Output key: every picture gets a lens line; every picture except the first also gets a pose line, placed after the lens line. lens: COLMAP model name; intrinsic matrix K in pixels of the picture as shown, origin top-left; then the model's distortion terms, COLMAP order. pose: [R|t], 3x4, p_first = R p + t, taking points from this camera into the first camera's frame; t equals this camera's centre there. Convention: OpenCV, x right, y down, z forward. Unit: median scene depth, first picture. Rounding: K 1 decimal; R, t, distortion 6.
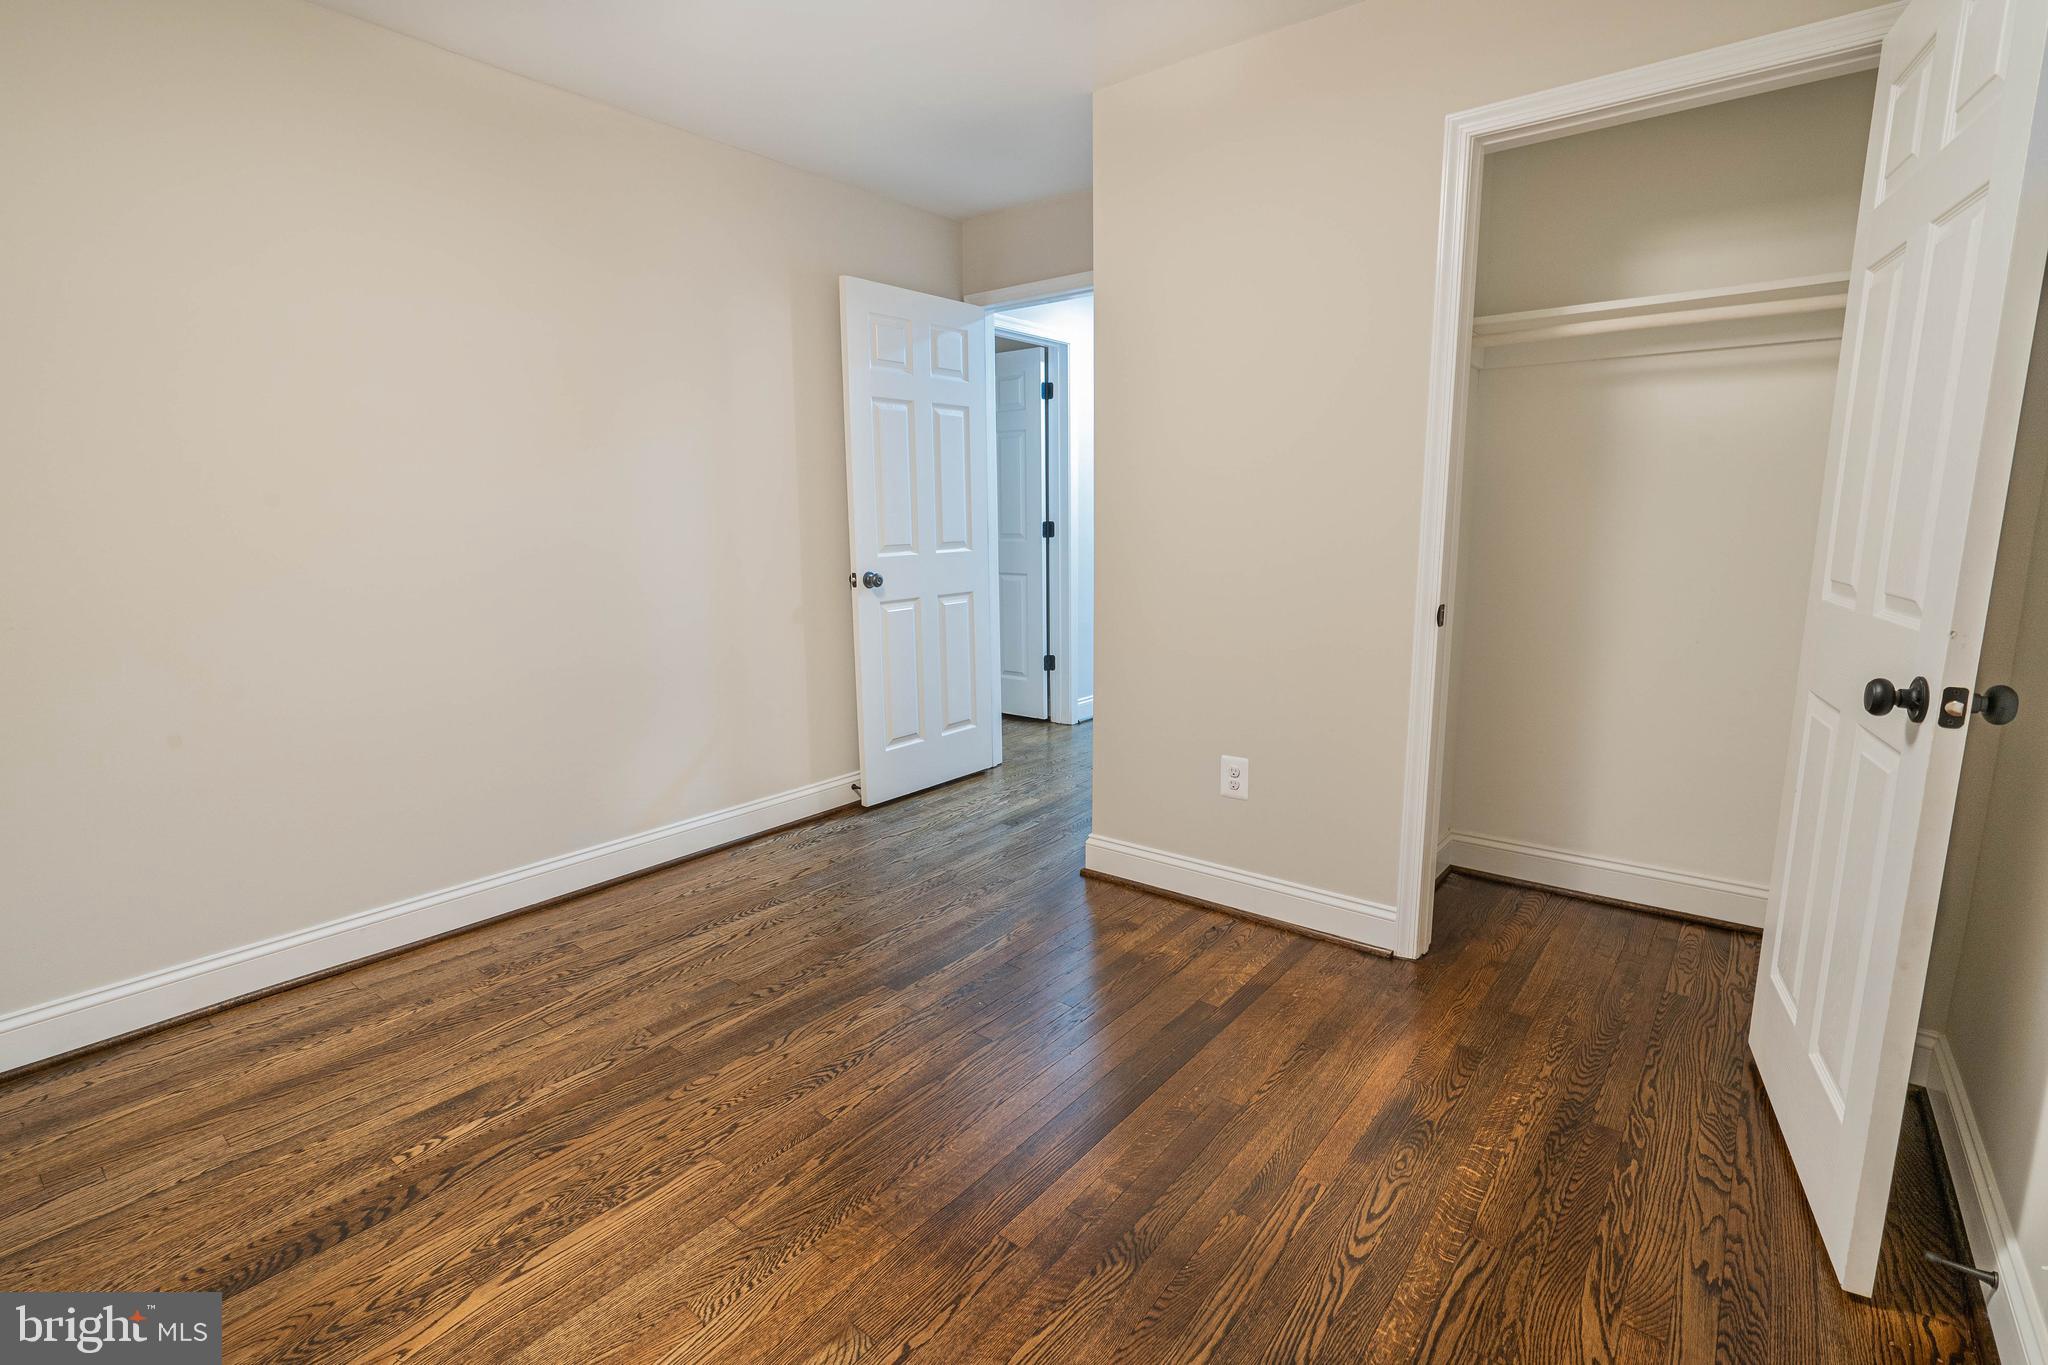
lens RADIAL K [[928.8, 0, 1026.1], [0, 928.8, 677.3], [0, 0, 1]] dist [-0.010876, 0.004489]
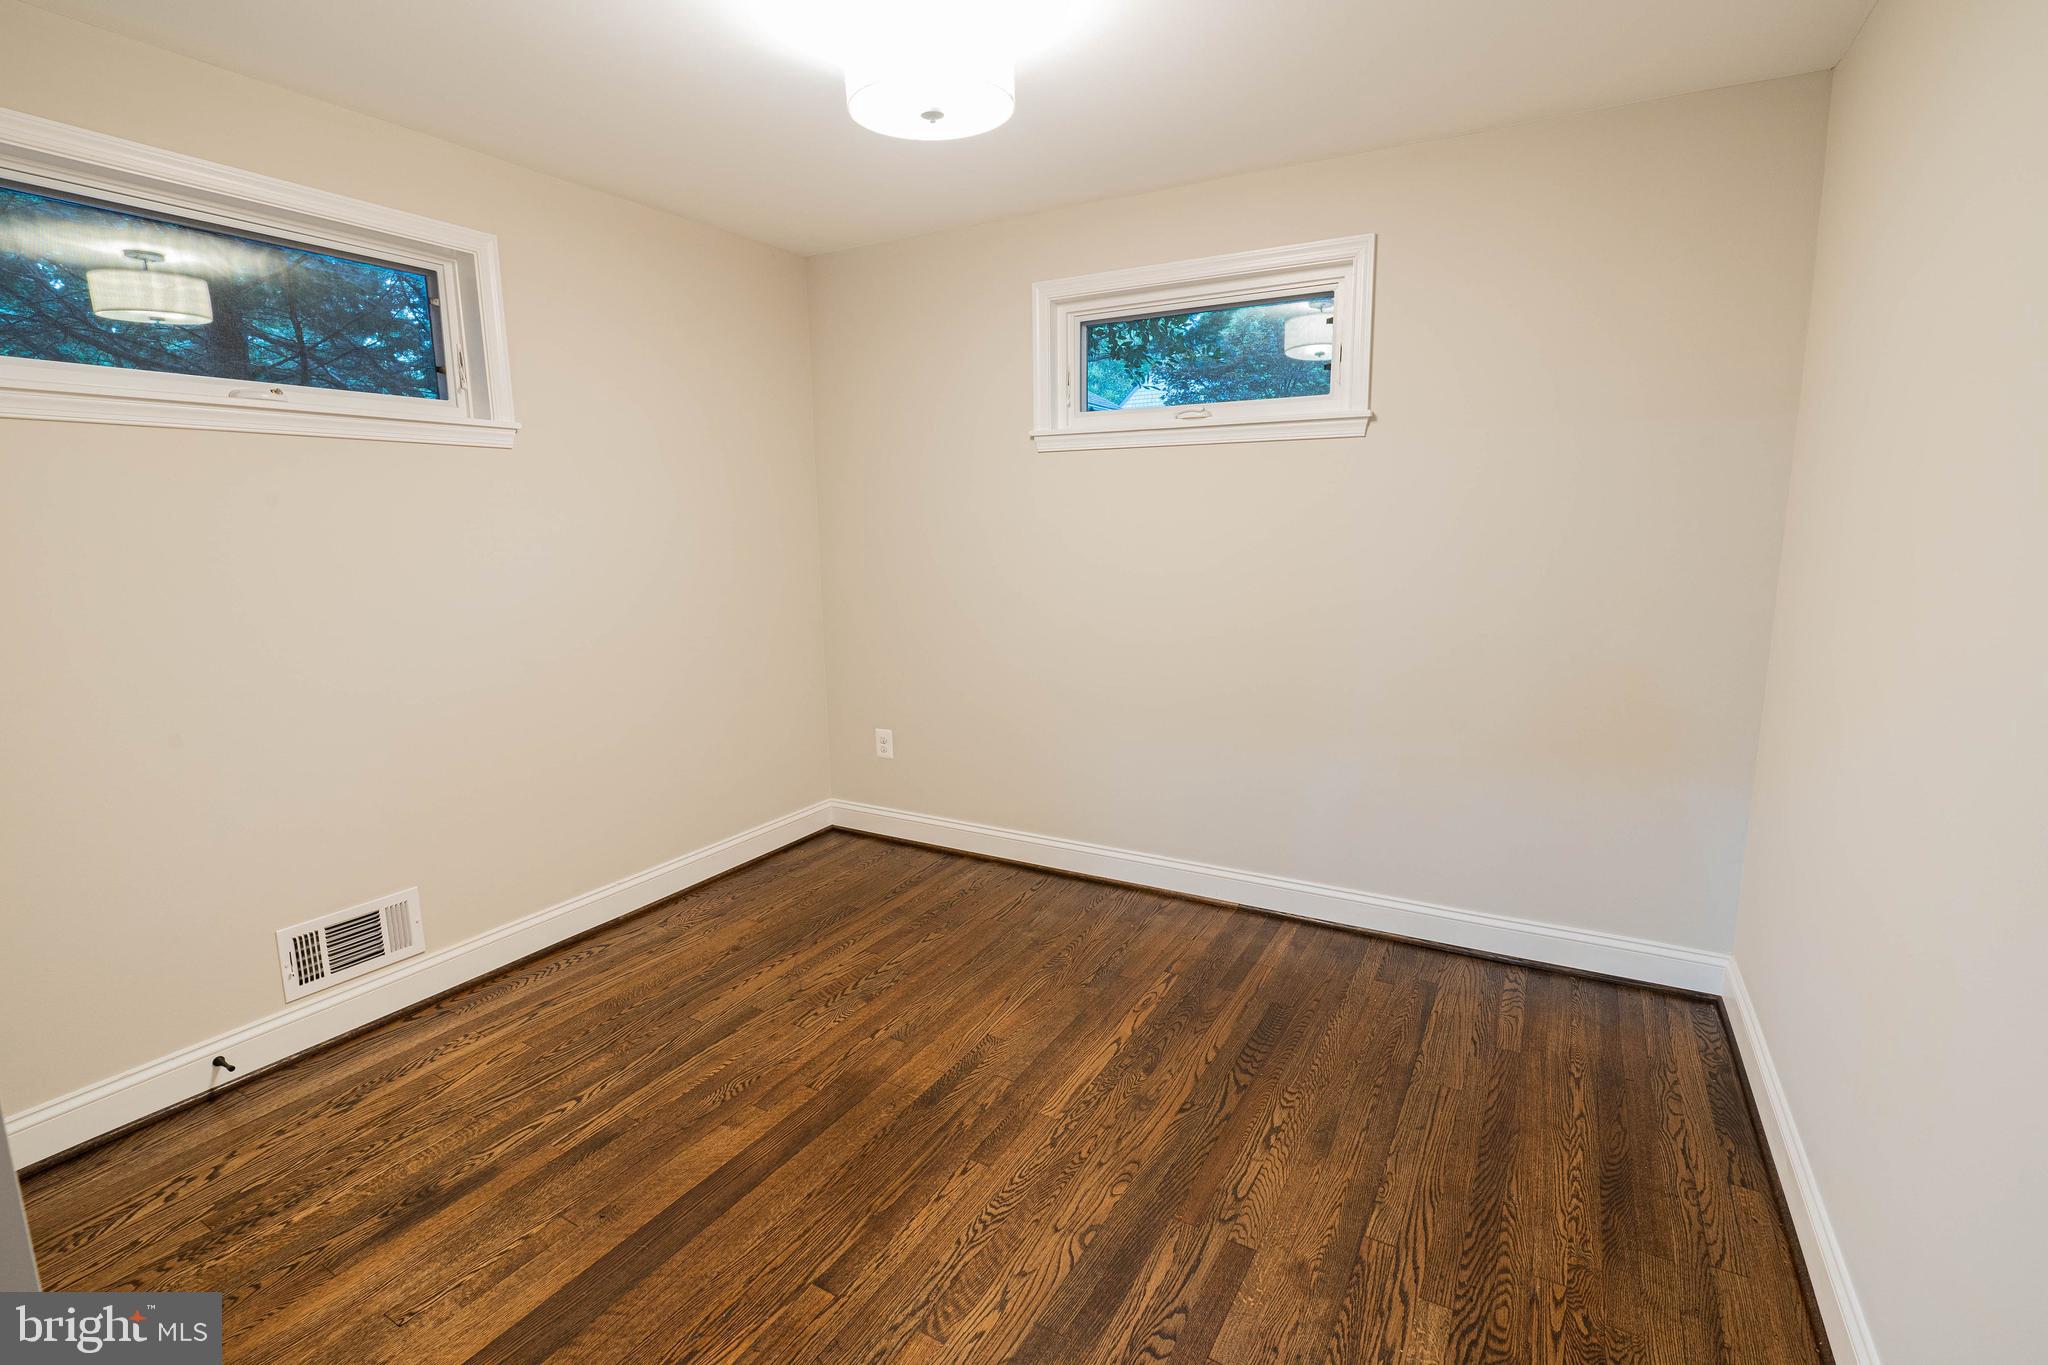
lens RADIAL K [[928.8, 0, 1023.5], [0, 928.8, 678.2], [0, 0, 1]] dist [-0.010876, 0.004489]
pose [[-0.989087, 0.043972, -0.140620, -0.158373], [-0.008085, 0.936789, 0.349801, -0.473734], [0.147113, 0.347120, -0.926210, 1.995342]]
